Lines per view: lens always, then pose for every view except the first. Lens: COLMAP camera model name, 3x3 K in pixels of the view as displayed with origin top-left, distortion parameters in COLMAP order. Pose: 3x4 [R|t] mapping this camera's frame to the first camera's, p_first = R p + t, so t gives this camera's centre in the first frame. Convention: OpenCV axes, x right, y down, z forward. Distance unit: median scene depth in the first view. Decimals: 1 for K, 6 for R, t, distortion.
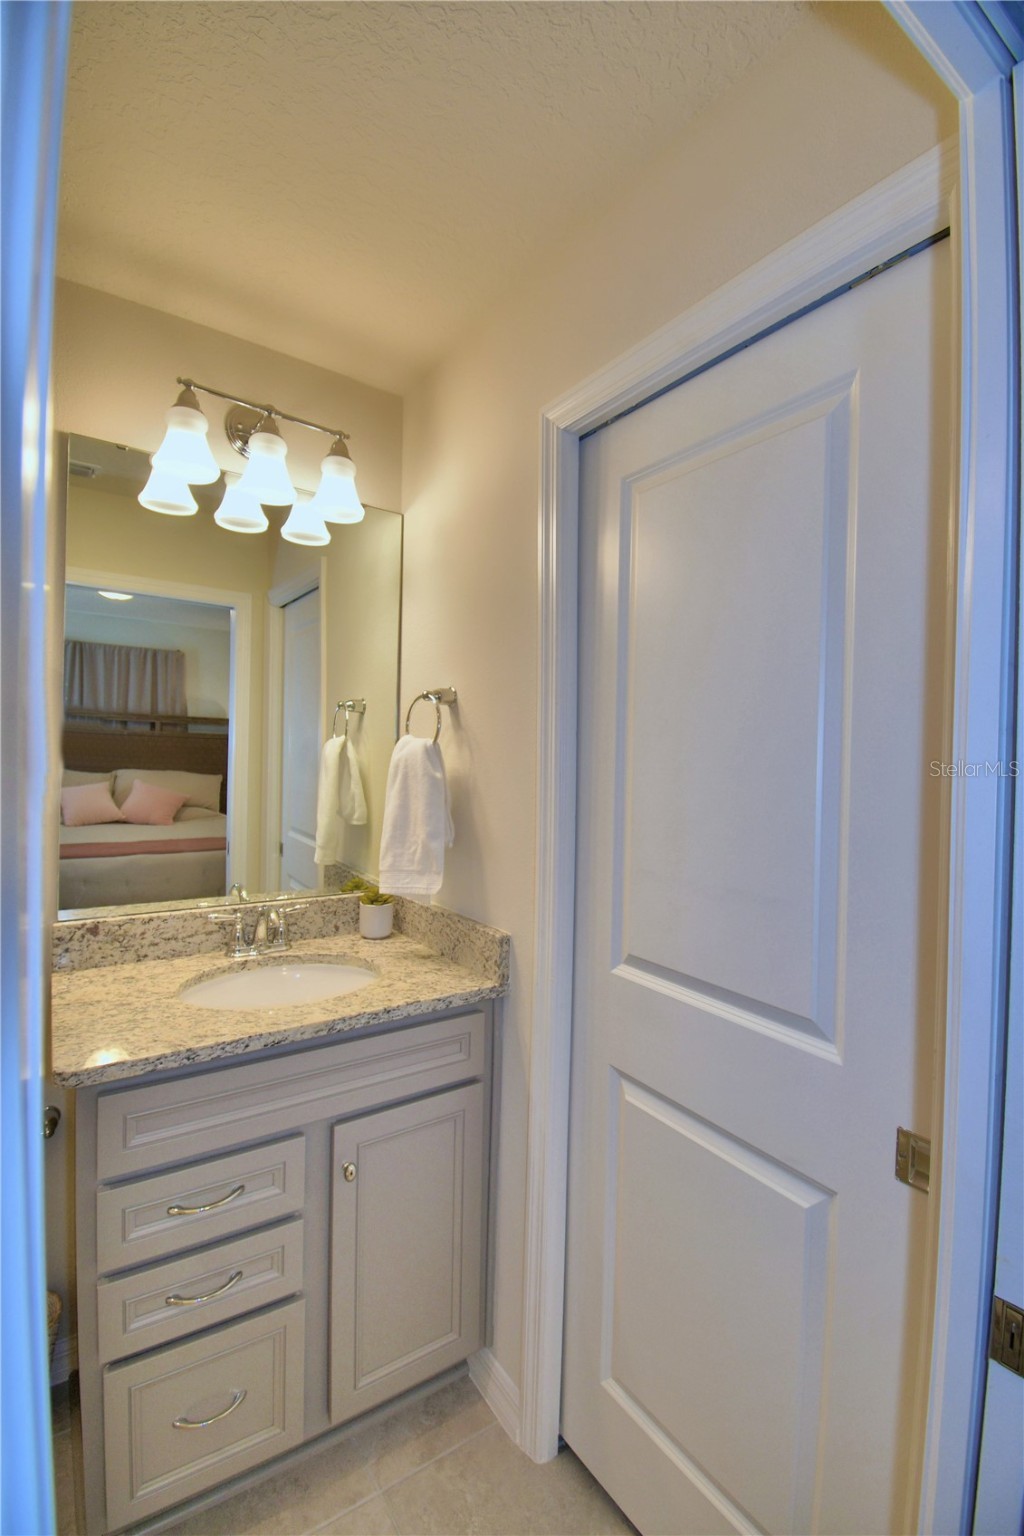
lens RADIAL K [[675.9, 0, 544.8], [0, 675.9, 755.9], [0, 0, 1]] dist [0.001155, -0.000025]
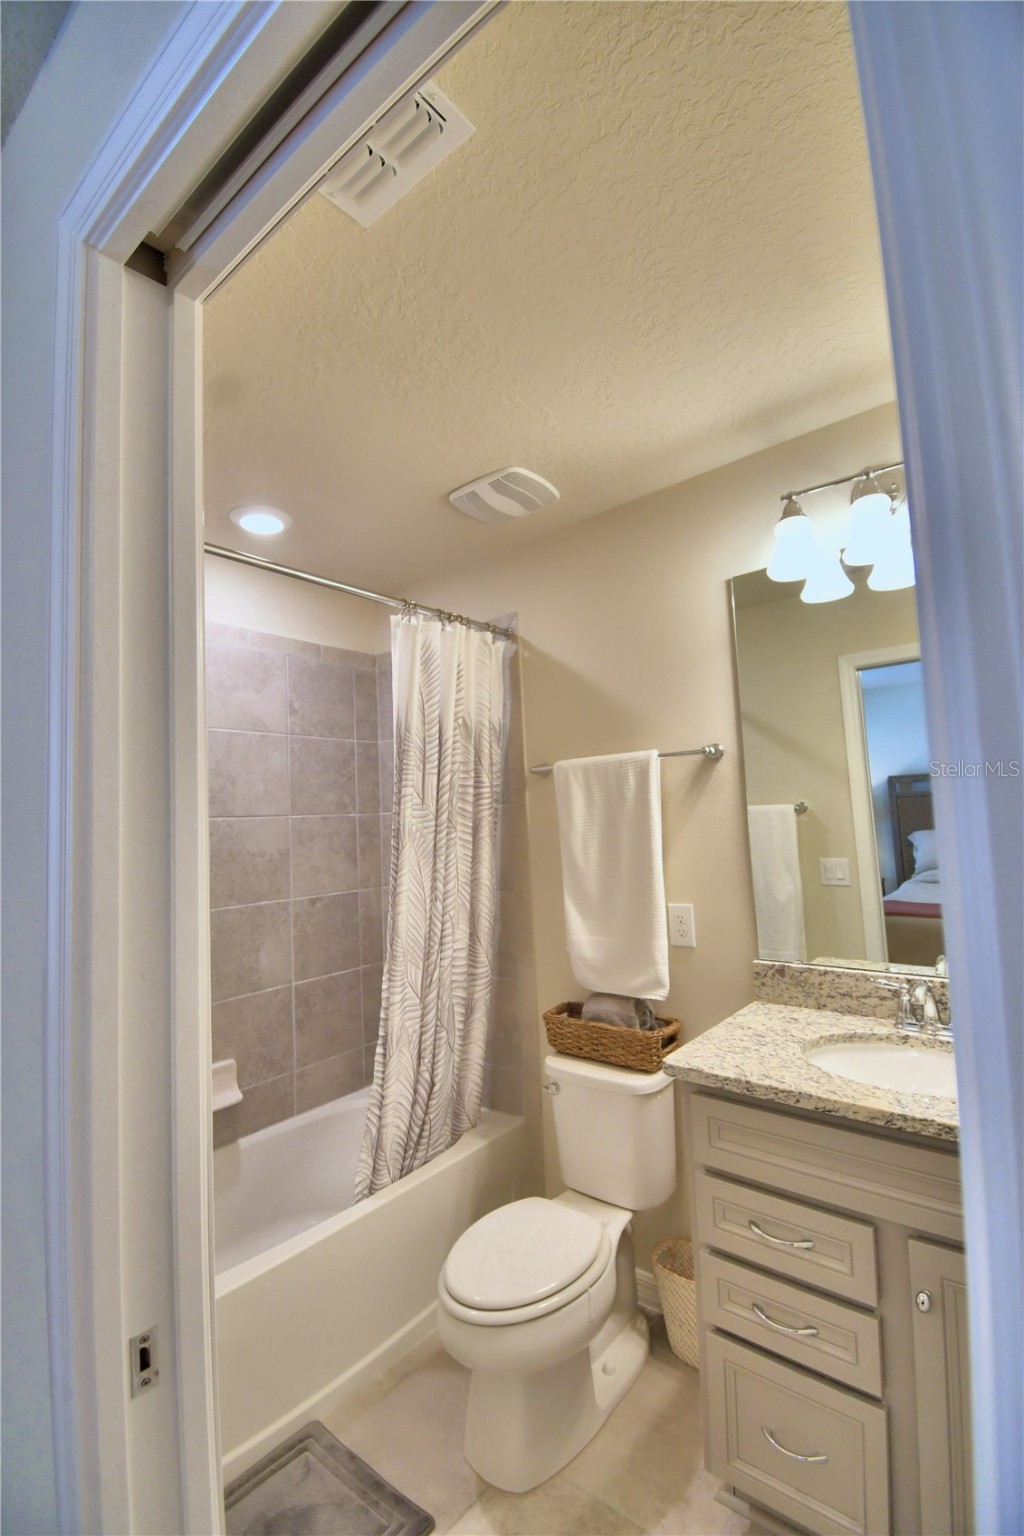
lens RADIAL K [[701.1, 0, 512.0], [0, 701.1, 768.0], [0, 0, 1]] dist [-0.001345, -0.000386]
pose [[0.251366, -0.106924, -0.961968, 0.439489], [0.045746, 0.994081, -0.098540, 0.003257], [0.966810, -0.019237, 0.254769, 0.247112]]
